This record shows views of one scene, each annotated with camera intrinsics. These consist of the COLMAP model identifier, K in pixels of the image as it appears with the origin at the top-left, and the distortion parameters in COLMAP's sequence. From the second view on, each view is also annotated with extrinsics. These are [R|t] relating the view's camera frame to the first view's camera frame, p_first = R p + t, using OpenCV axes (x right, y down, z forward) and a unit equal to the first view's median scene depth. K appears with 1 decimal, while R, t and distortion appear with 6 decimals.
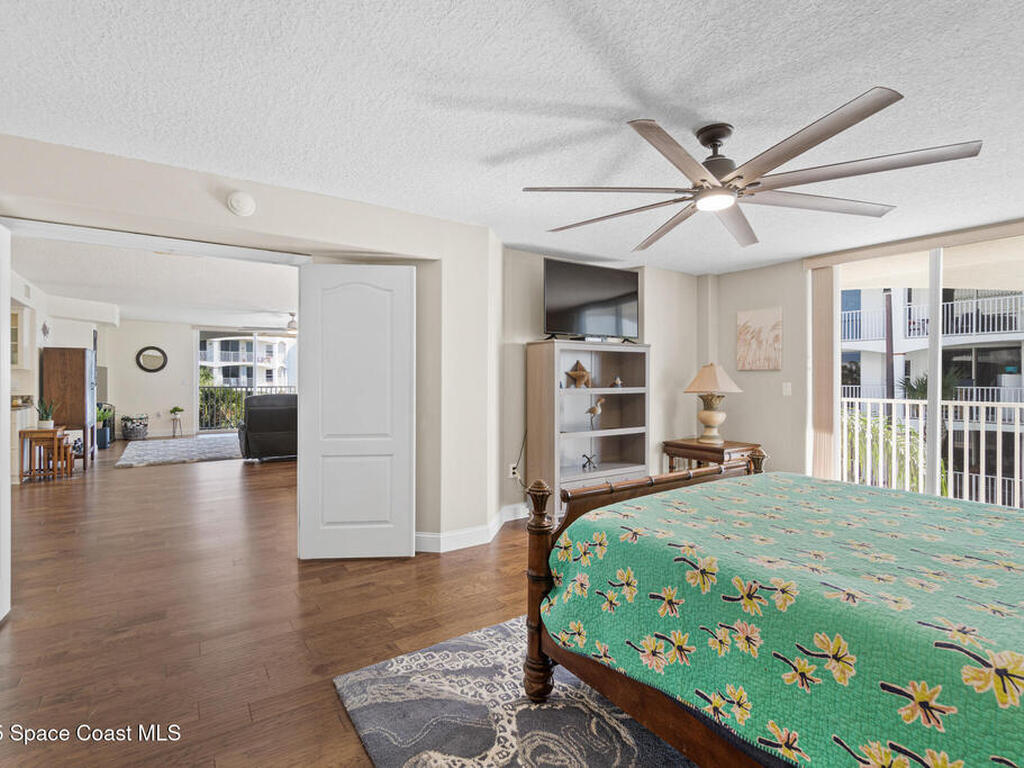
lens RADIAL K [[506.6, 0, 499.9], [0, 506.6, 377.3], [0, 0, 1]] dist [-0.002551, 0.006202]
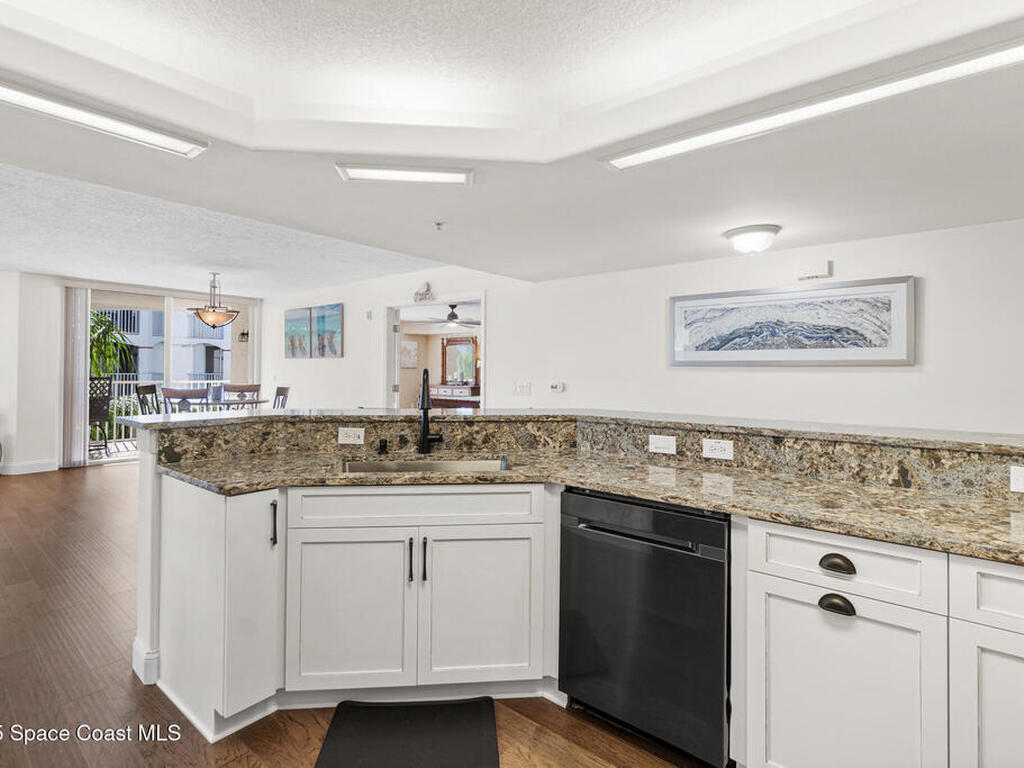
lens RADIAL K [[516.3, 0, 505.3], [0, 516.3, 363.6], [0, 0, 1]] dist [-0.002765, -0.000475]
pose [[-0.285944, 0.007270, 0.958219, -3.483708], [-0.011658, 0.999871, -0.011065, -0.020271], [-0.958176, -0.014335, -0.285822, 1.803016]]
